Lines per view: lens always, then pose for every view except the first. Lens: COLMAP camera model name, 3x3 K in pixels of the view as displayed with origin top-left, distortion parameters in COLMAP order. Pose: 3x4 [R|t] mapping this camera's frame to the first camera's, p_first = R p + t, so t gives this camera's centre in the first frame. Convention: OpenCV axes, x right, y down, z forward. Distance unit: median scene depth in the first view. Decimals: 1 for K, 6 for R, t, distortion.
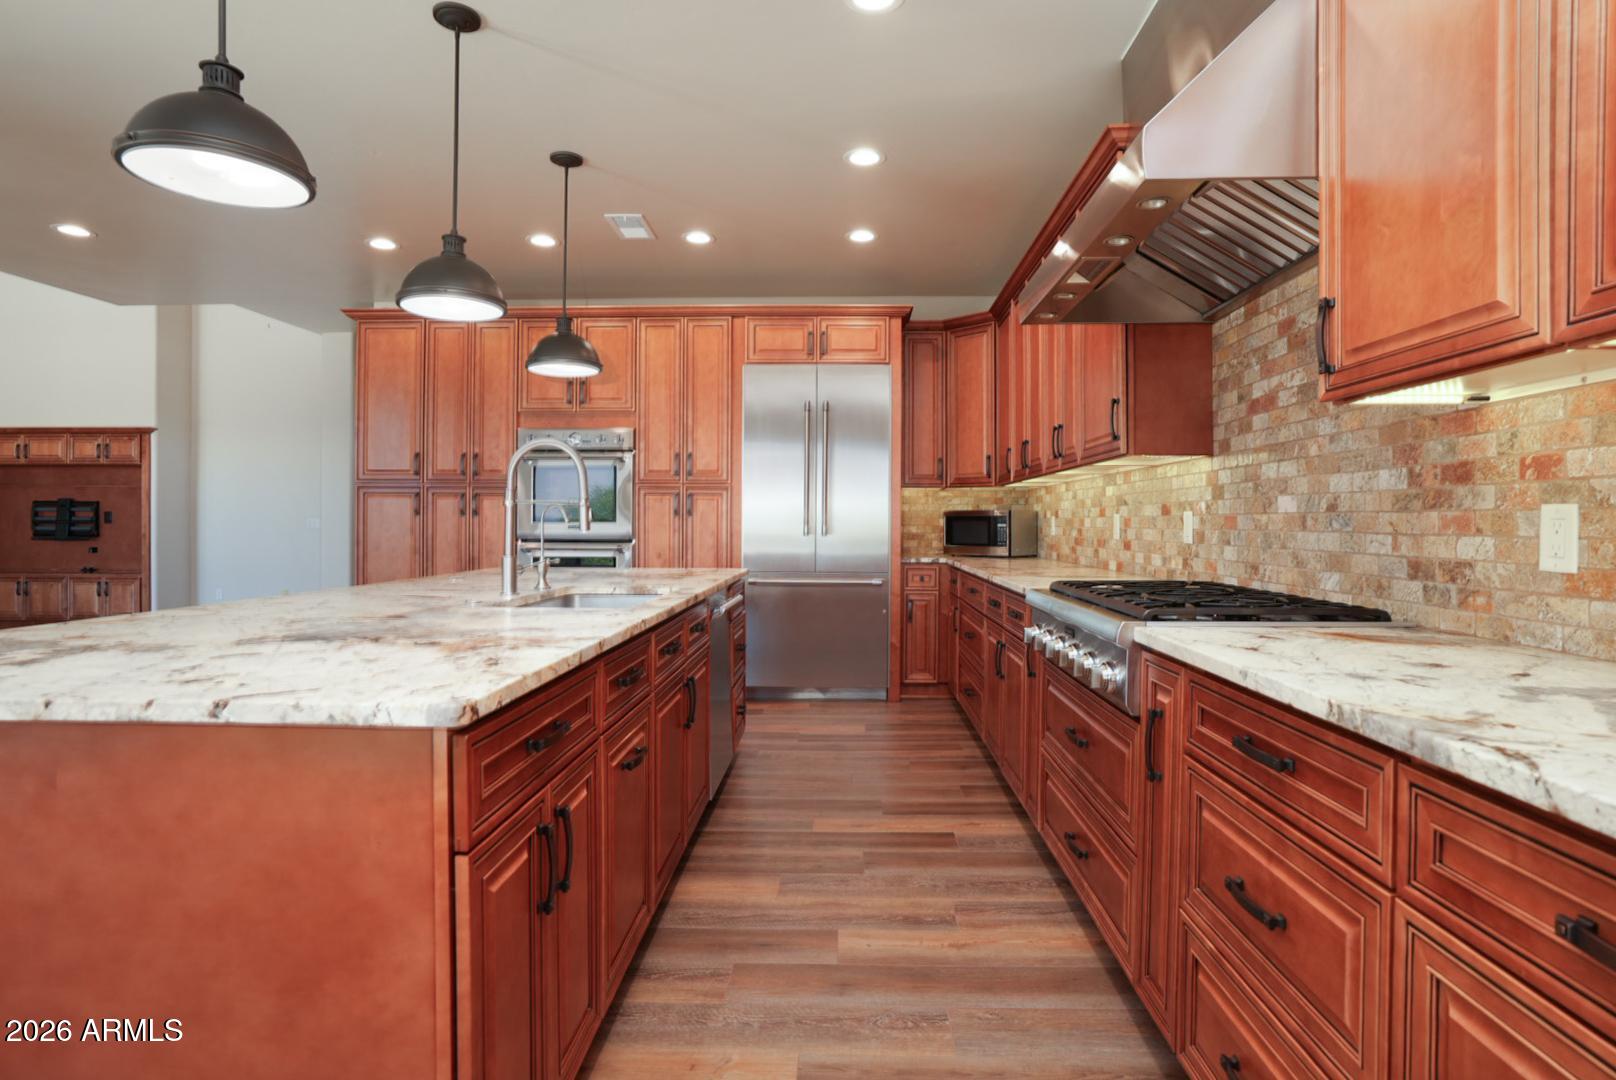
lens RADIAL K [[853.8, 0, 829.7], [0, 853.8, 518.1], [0, 0, 1]] dist [0.035116, 0.002933]
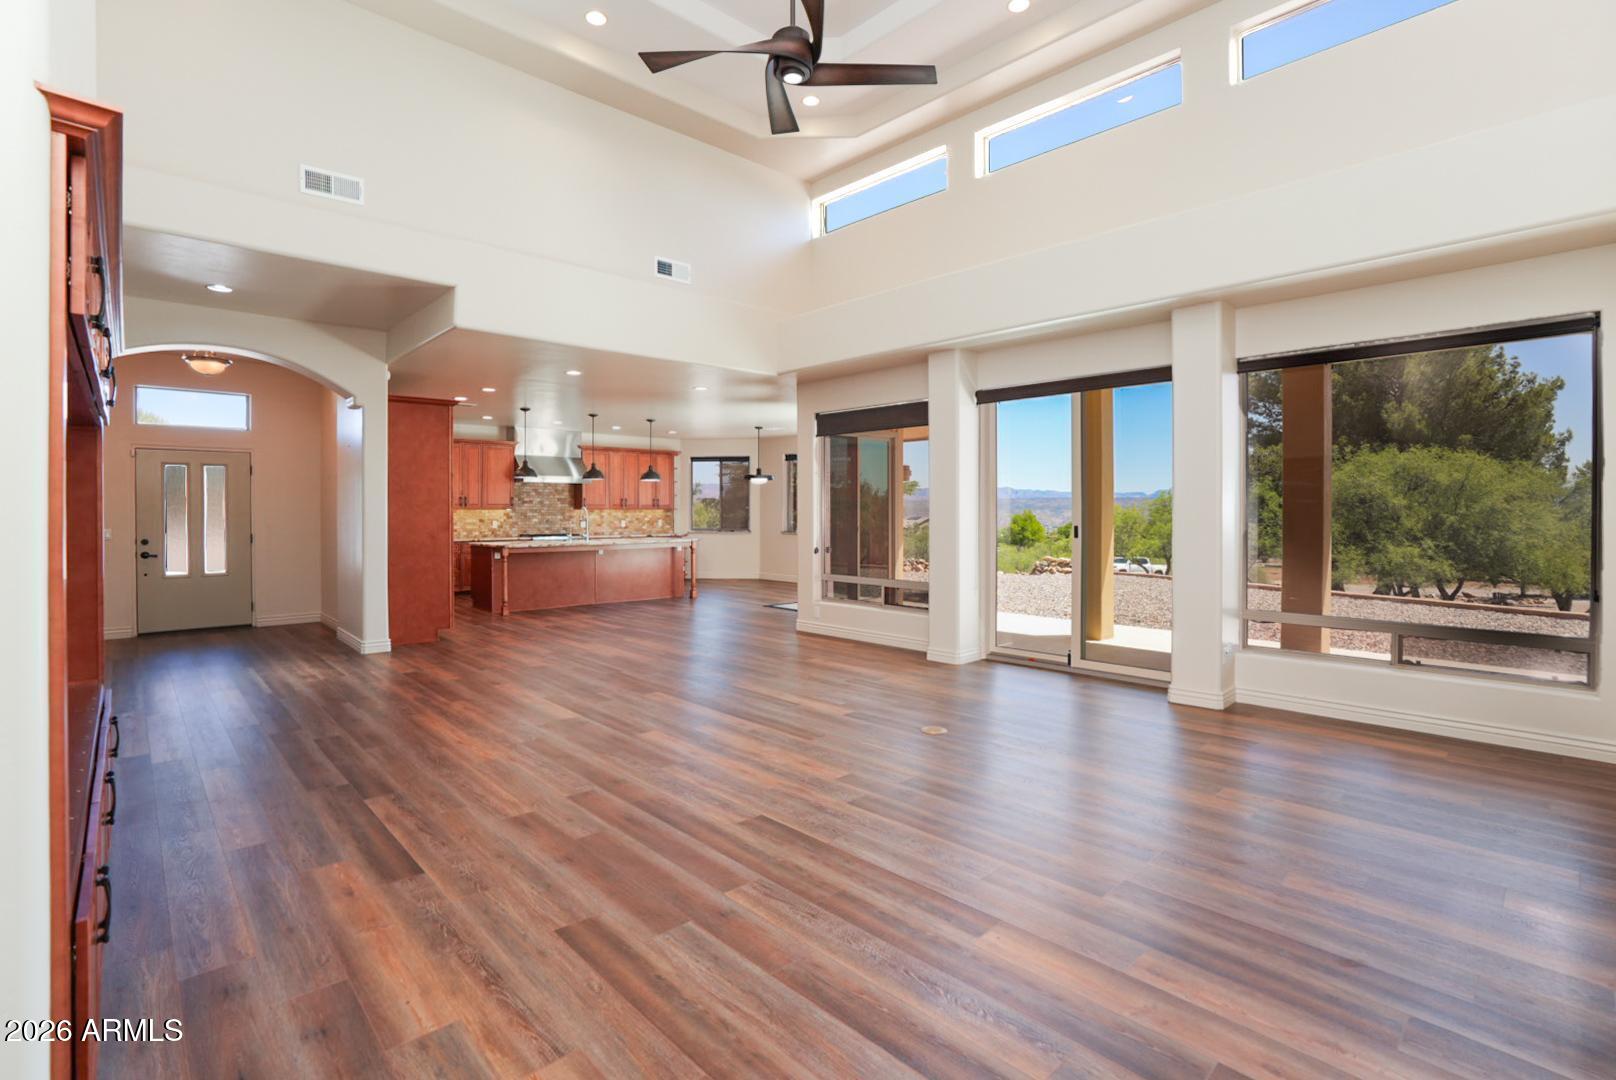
lens RADIAL K [[743.6, 0, 791.4], [0, 743.6, 512.0], [0, 0, 1]] dist [-0.062815, 0.018611]
pose [[-0.696839, -0.000906, 0.717227, -4.129456], [-0.003845, 0.999990, -0.002473, -0.061728], [-0.717217, -0.004481, -0.696836, 3.091363]]
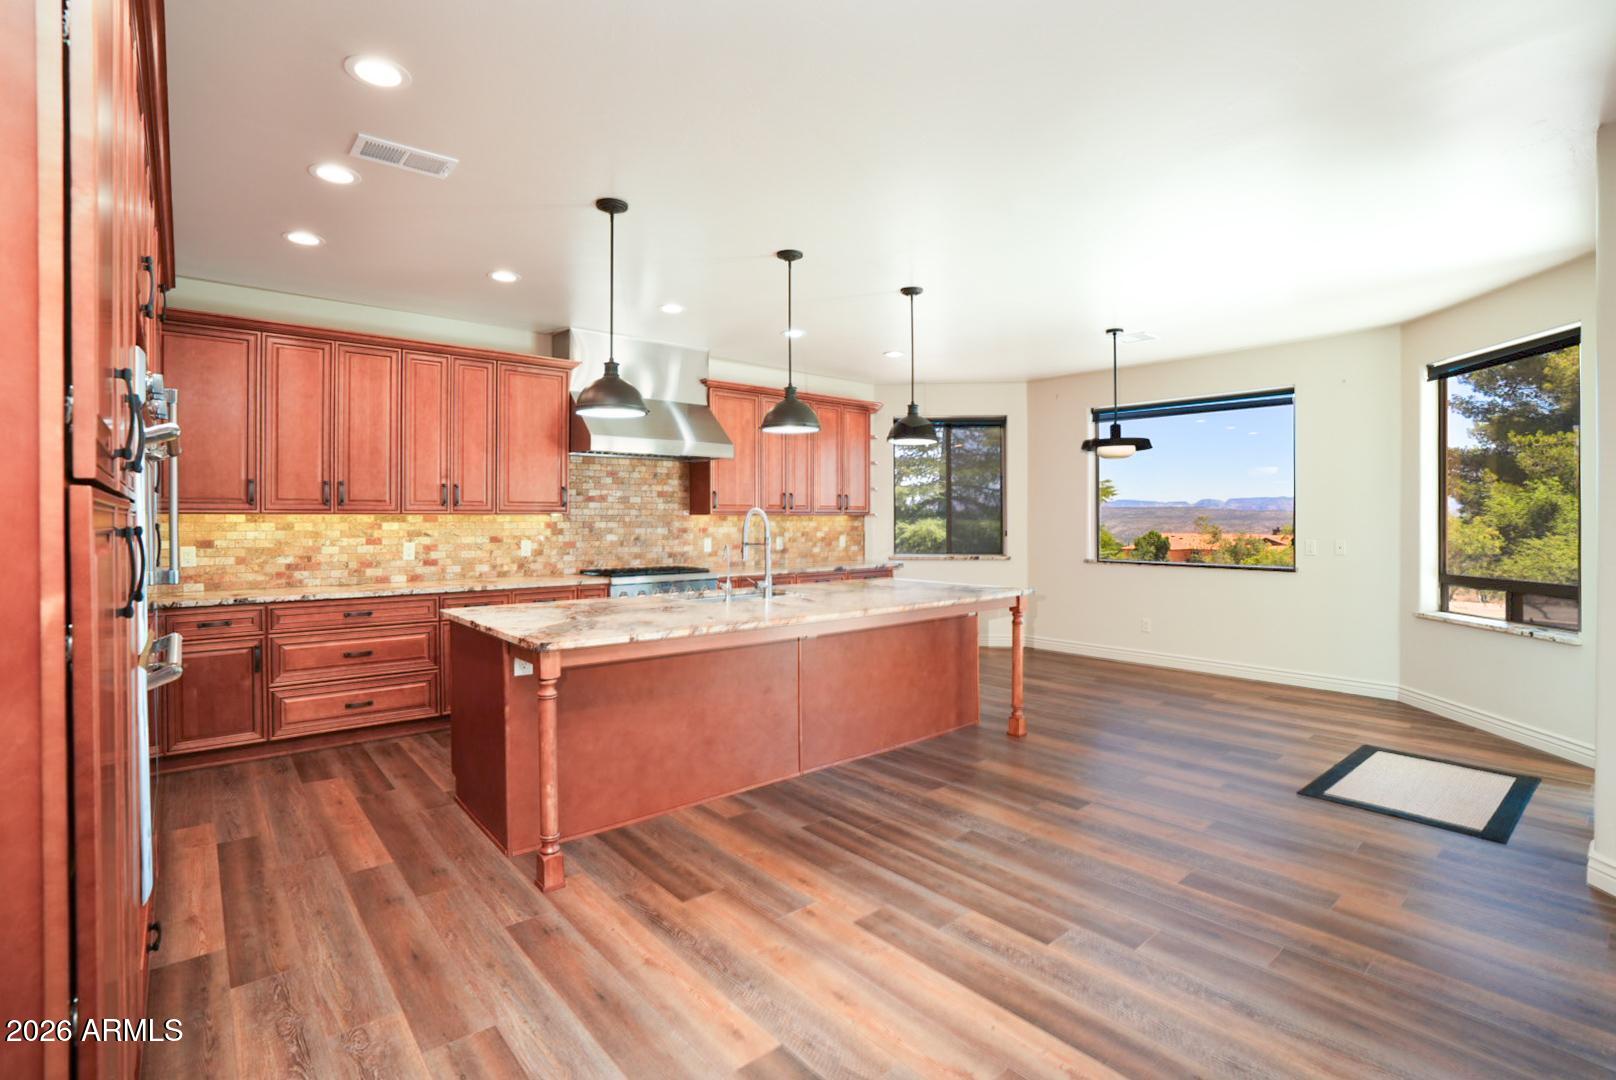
lens RADIAL K [[743.6, 0, 799.2], [0, 743.6, 521.0], [0, 0, 1]] dist [-0.062815, 0.018611]
pose [[-0.665525, -0.001869, 0.746373, -1.556678], [-0.005091, 0.999985, -0.002036, -0.063281], [-0.746358, -0.005155, -0.665524, 2.002916]]
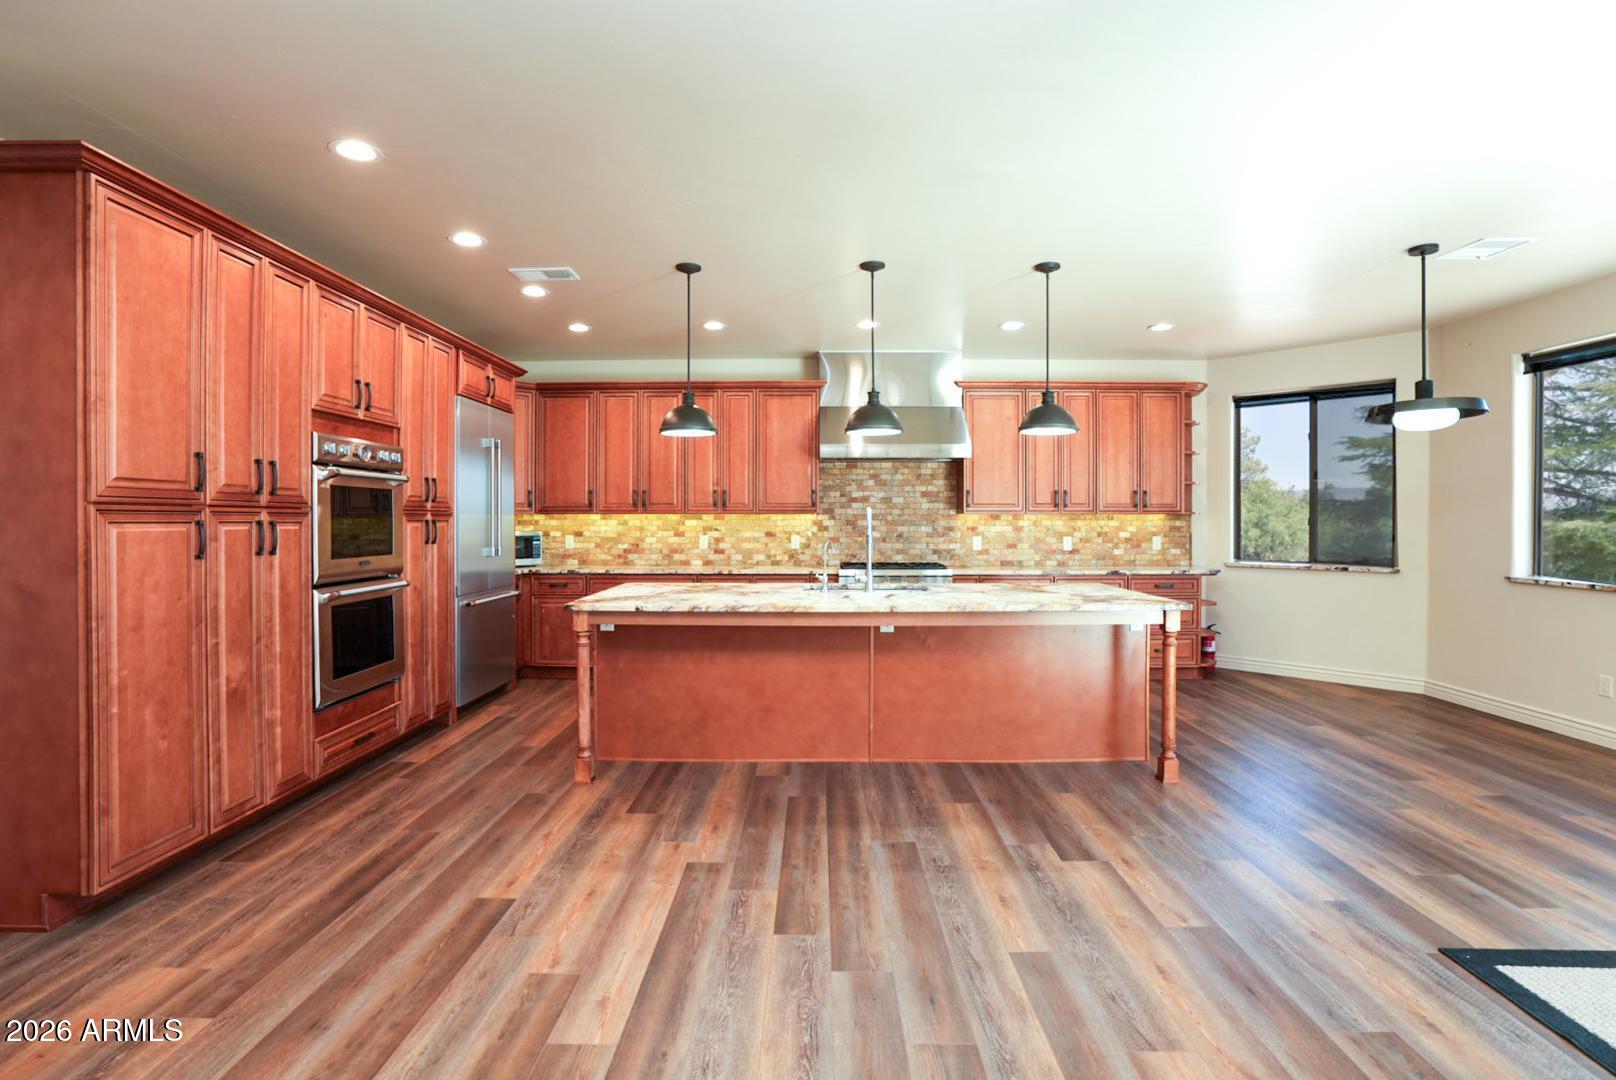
lens RADIAL K [[743.6, 0, 818.8], [0, 743.6, 527.3], [0, 0, 1]] dist [-0.062815, 0.018611]
pose [[-0.026501, -0.013370, 0.999559, -1.990652], [-0.007647, 0.999884, 0.013172, -0.069713], [-0.999620, -0.007295, -0.026600, 1.185207]]
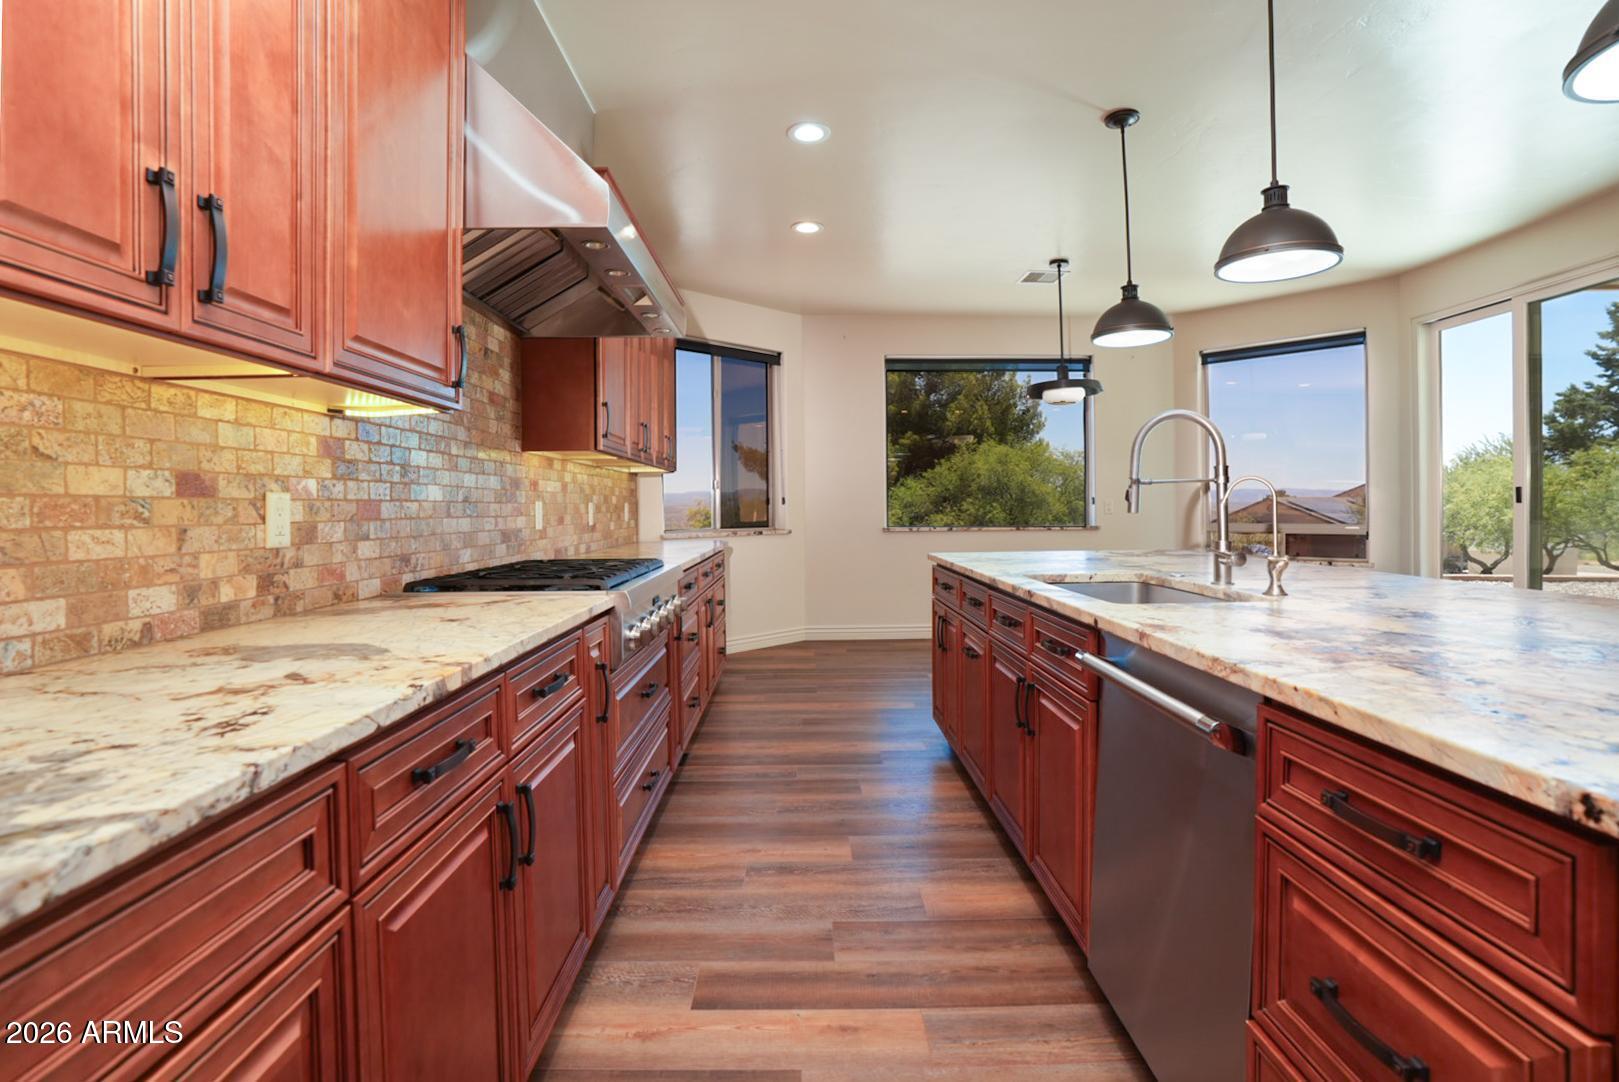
lens RADIAL K [[744.9, 0, 807.1], [0, 744.9, 525.4], [0, 0, 1]] dist [-0.062815, 0.018611]
pose [[-0.999582, 0.007099, -0.028010, 0.085999], [0.006576, 0.999804, 0.018699, 0.009345], [0.028137, 0.018507, -0.999433, 1.797933]]
